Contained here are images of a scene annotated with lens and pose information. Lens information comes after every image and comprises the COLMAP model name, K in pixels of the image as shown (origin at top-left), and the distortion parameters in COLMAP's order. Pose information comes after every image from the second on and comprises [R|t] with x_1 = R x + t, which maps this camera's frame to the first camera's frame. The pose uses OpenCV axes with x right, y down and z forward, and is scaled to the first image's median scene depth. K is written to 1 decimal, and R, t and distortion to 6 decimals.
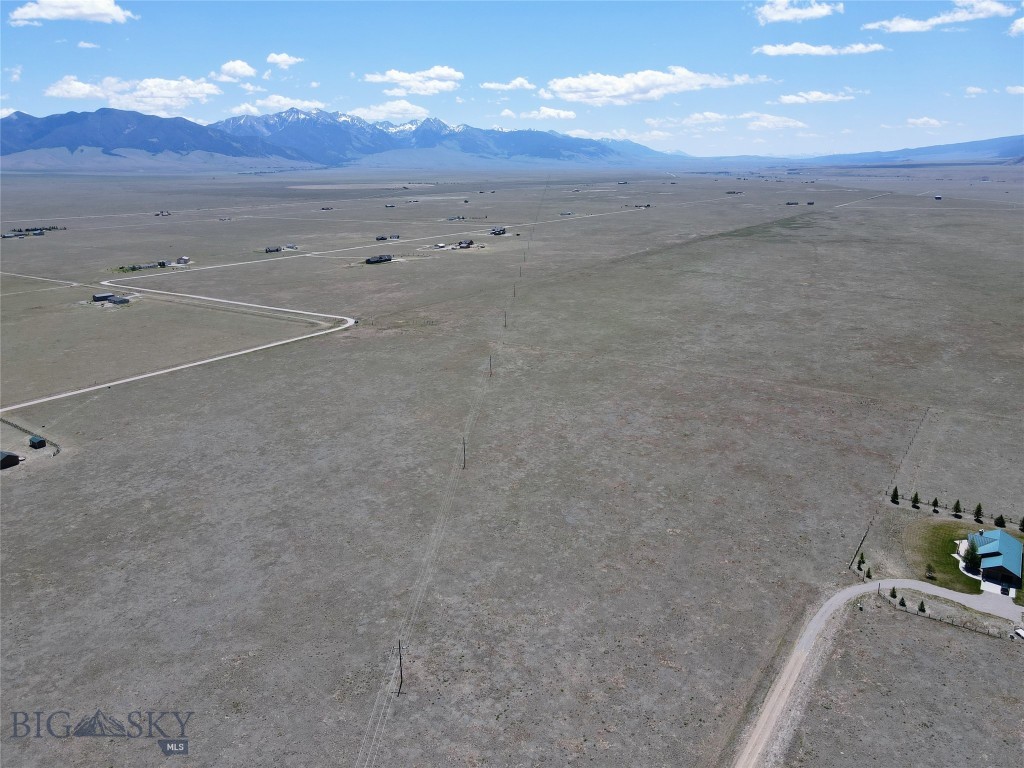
lens RADIAL K [[749.5, 0, 507.6], [0, 749.5, 381.5], [0, 0, 1]] dist [0.011508, 0.009377]
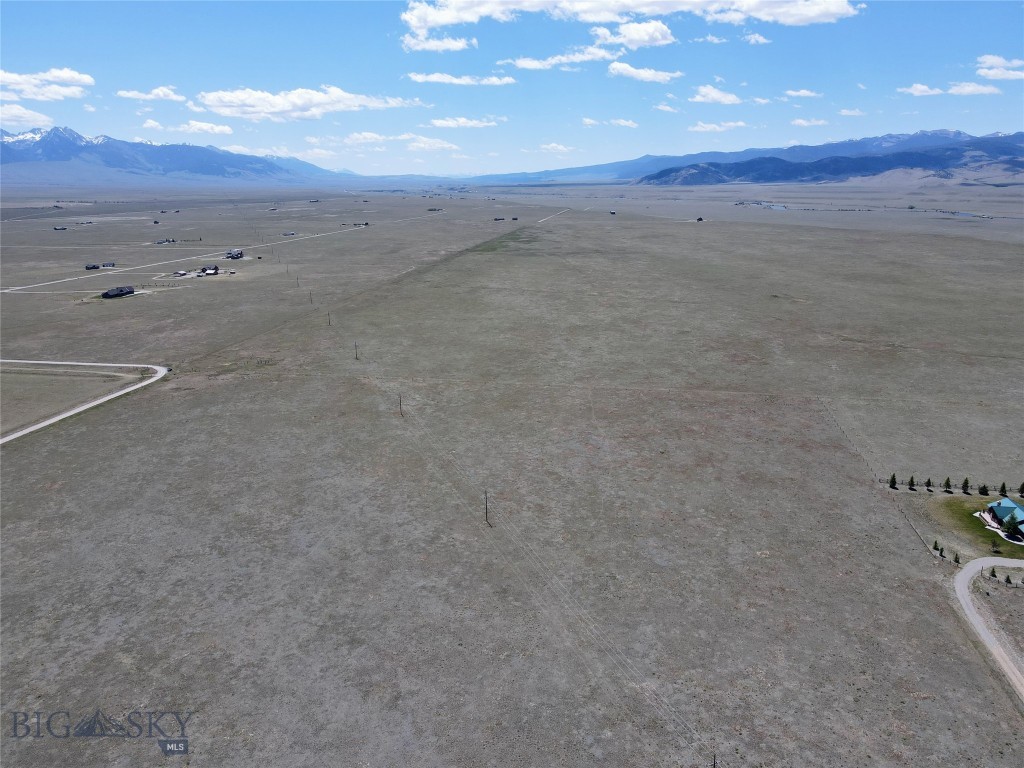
lens RADIAL K [[749.5, 0, 507.6], [0, 749.5, 381.5], [0, 0, 1]] dist [0.011508, 0.009377]
pose [[0.912407, -0.101094, 0.396601, -0.293463], [0.109951, 0.993937, 0.000407, -0.039398], [-0.394238, 0.043235, 0.917991, 0.146412]]
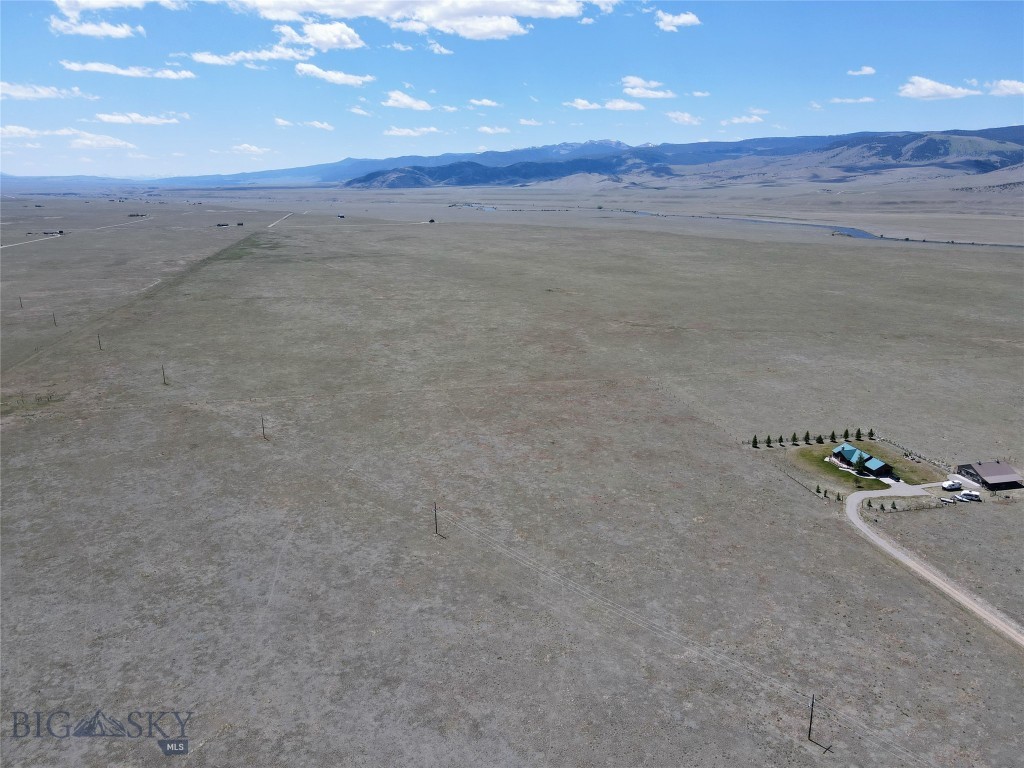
lens RADIAL K [[749.5, 0, 507.6], [0, 749.5, 381.5], [0, 0, 1]] dist [0.011508, 0.009377]
pose [[0.696009, -0.178517, 0.695488, -0.449114], [0.197364, 0.978856, 0.053739, -0.069799], [-0.690376, 0.099862, 0.716526, 0.259820]]
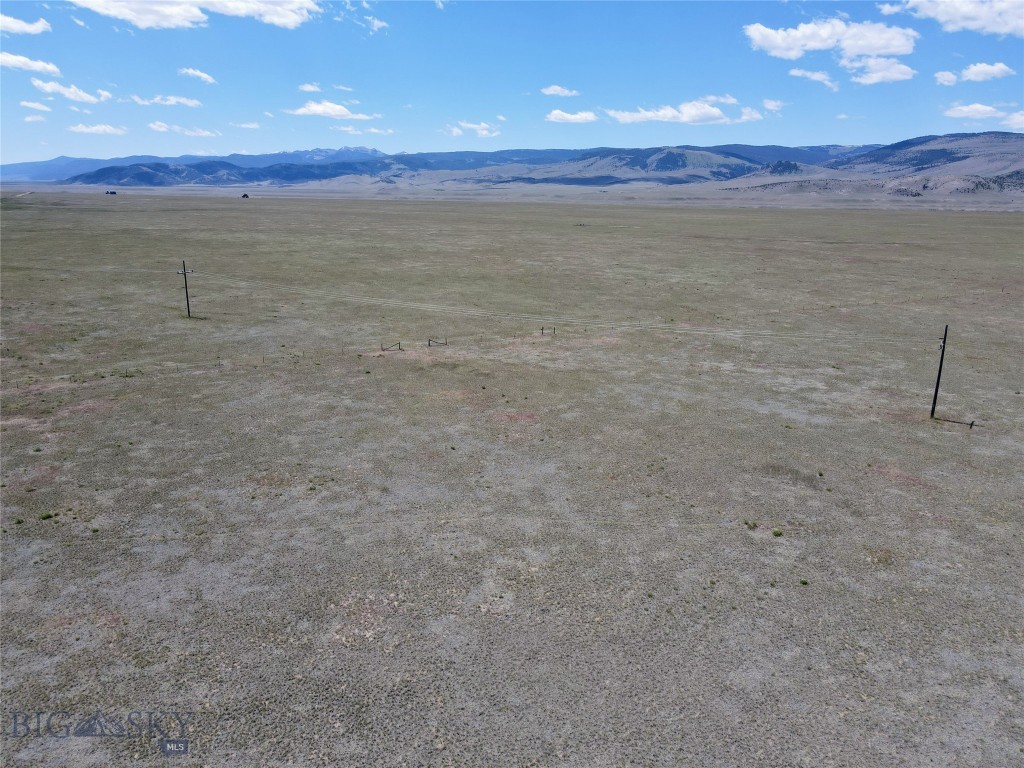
lens RADIAL K [[749.5, 0, 507.6], [0, 749.5, 381.5], [0, 0, 1]] dist [0.011508, 0.009377]
pose [[0.435344, -0.203684, 0.876920, -0.290399], [0.233894, 0.966211, 0.108309, -0.079854], [-0.869350, 0.157955, 0.468274, 1.145317]]
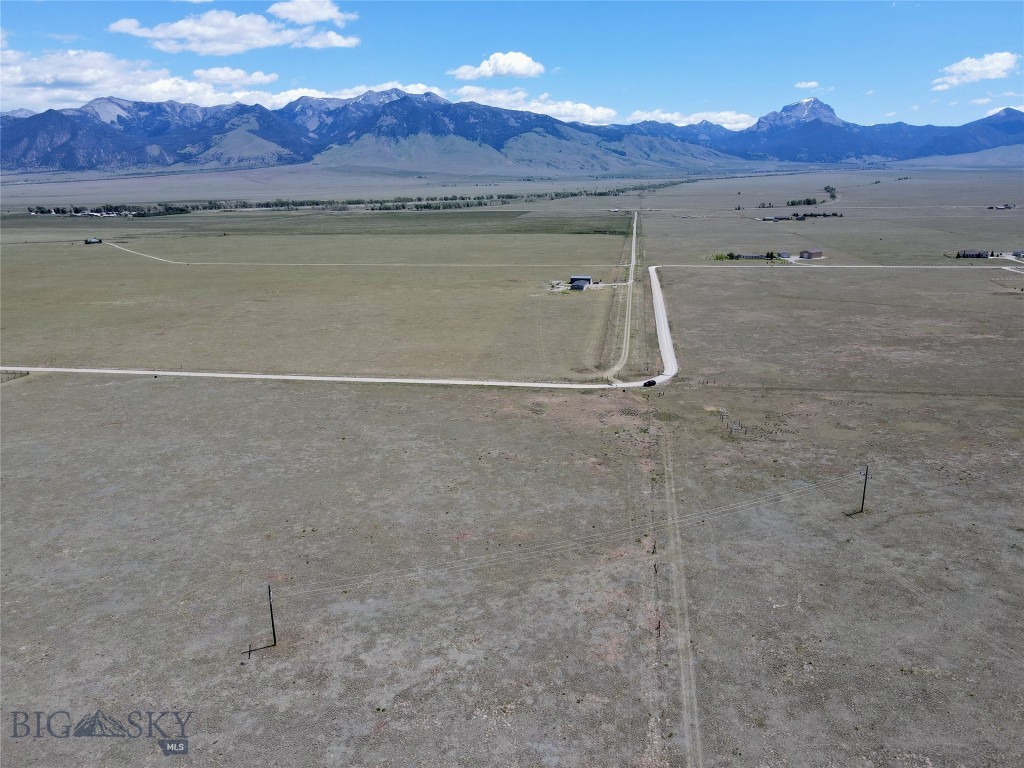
lens RADIAL K [[747.7, 0, 508.3], [0, 747.7, 378.4], [0, 0, 1]] dist [0.016608, -0.000490]
pose [[0.427304, 0.243206, -0.870782, 0.288829], [-0.245429, 0.958177, 0.147179, -0.204025], [0.870158, 0.150825, 0.469123, 1.054970]]
